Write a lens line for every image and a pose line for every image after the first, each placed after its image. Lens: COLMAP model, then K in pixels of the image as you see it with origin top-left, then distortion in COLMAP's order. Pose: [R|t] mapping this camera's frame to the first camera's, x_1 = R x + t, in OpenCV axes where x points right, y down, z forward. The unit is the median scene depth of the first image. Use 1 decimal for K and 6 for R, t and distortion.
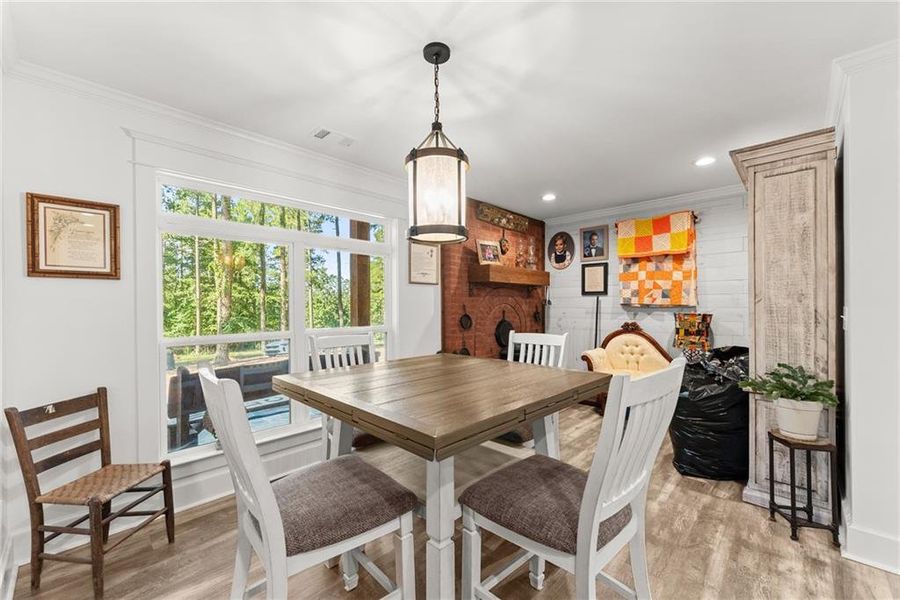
lens RADIAL K [[365.6, 0, 452.7], [0, 365.6, 302.8], [0, 0, 1]] dist [-0.001865, 0.000278]
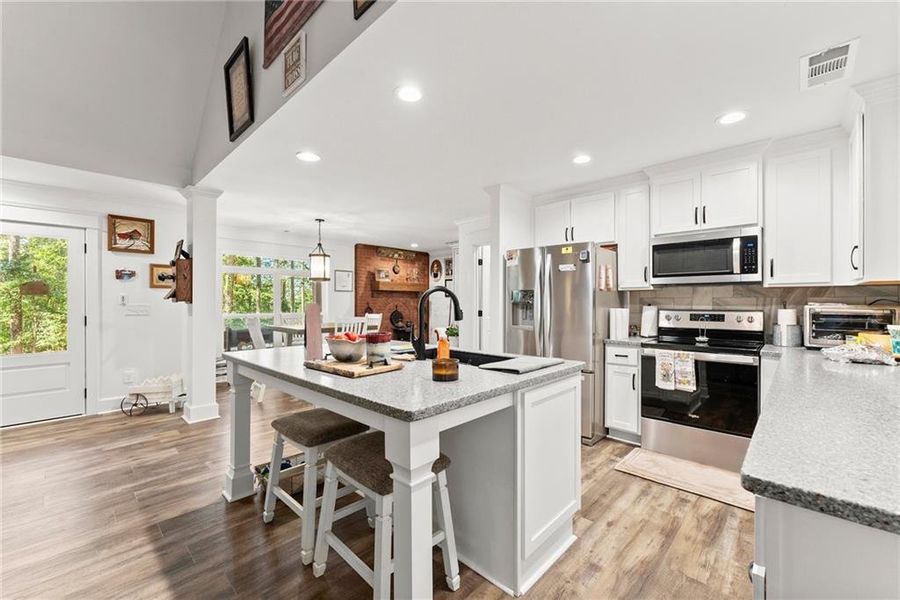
lens RADIAL K [[365.6, 0, 447.1], [0, 365.6, 301.2], [0, 0, 1]] dist [-0.001865, 0.000278]
pose [[0.999959, 0.009015, -0.000395, 0.373901], [-0.009015, 0.999959, 0.000695, -0.002646], [0.000401, -0.000691, 1.000000, -0.755213]]
